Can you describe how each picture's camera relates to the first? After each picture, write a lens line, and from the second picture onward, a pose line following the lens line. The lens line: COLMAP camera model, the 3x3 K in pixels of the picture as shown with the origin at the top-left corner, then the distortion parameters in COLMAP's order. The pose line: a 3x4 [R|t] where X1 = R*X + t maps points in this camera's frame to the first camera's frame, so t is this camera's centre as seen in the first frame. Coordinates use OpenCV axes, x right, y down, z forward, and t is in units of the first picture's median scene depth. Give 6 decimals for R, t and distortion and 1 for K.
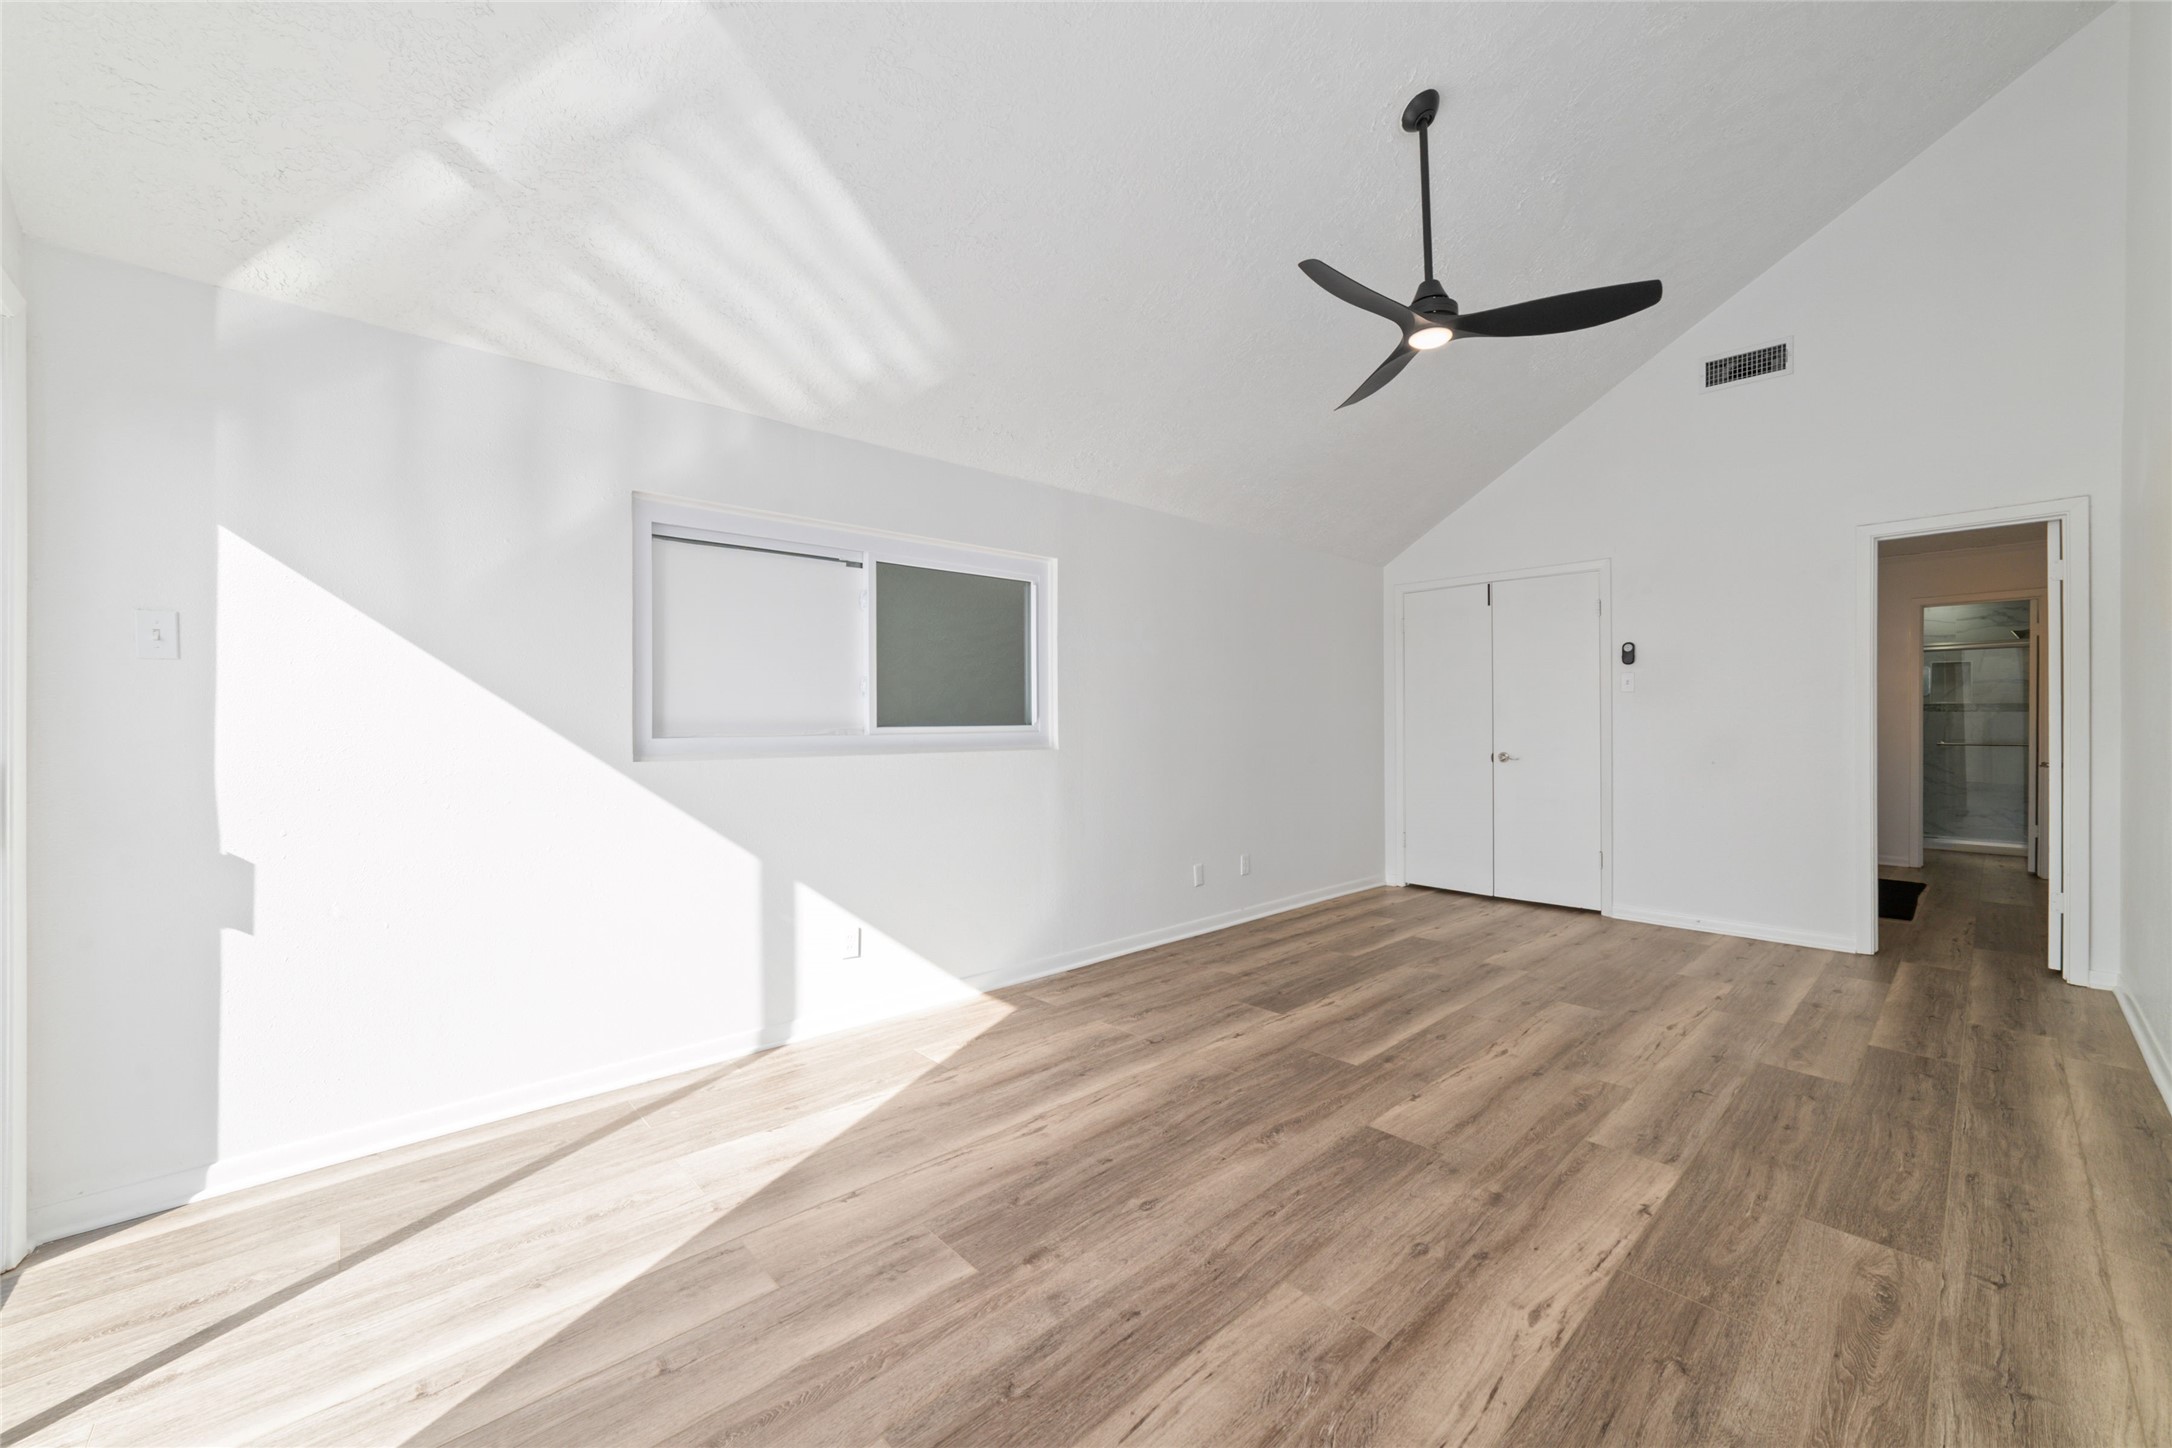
lens RADIAL K [[821.0, 0, 1084.0], [0, 821.0, 724.0], [0, 0, 1]] dist [0.000931, 0.000216]
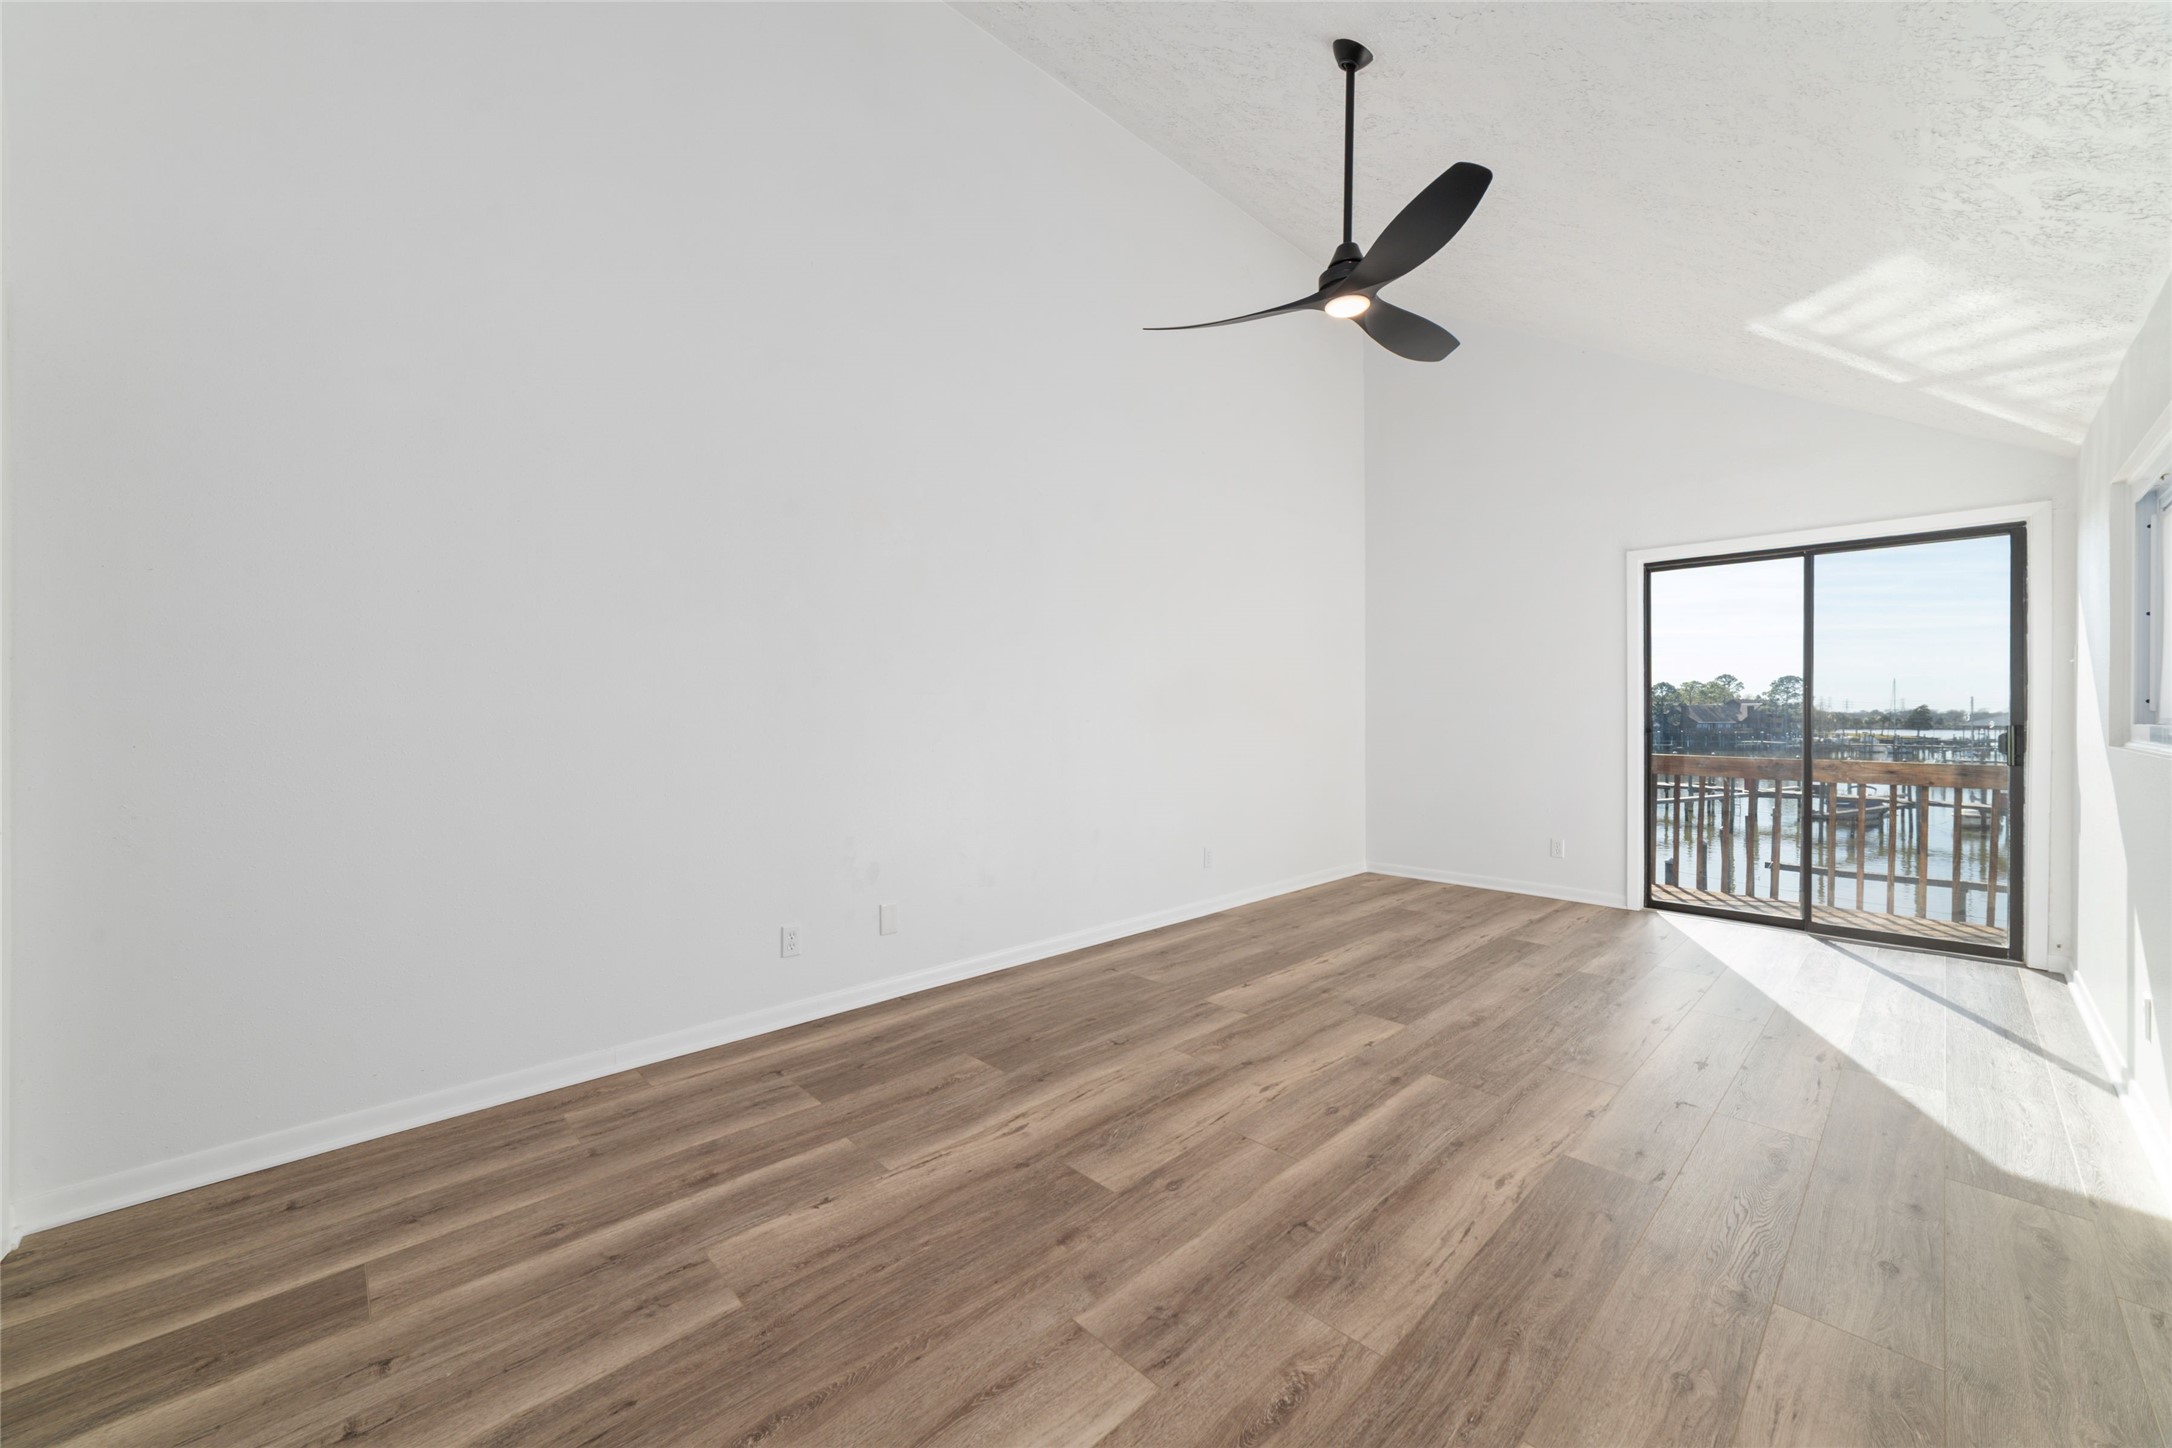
lens RADIAL K [[821.0, 0, 1082.4], [0, 821.0, 722.6], [0, 0, 1]] dist [0.000931, 0.000216]
pose [[-0.999724, 0.004372, -0.023069, 0.749581], [0.004211, 0.999966, 0.007031, 0.002409], [0.023099, 0.006932, -0.999709, 1.931773]]
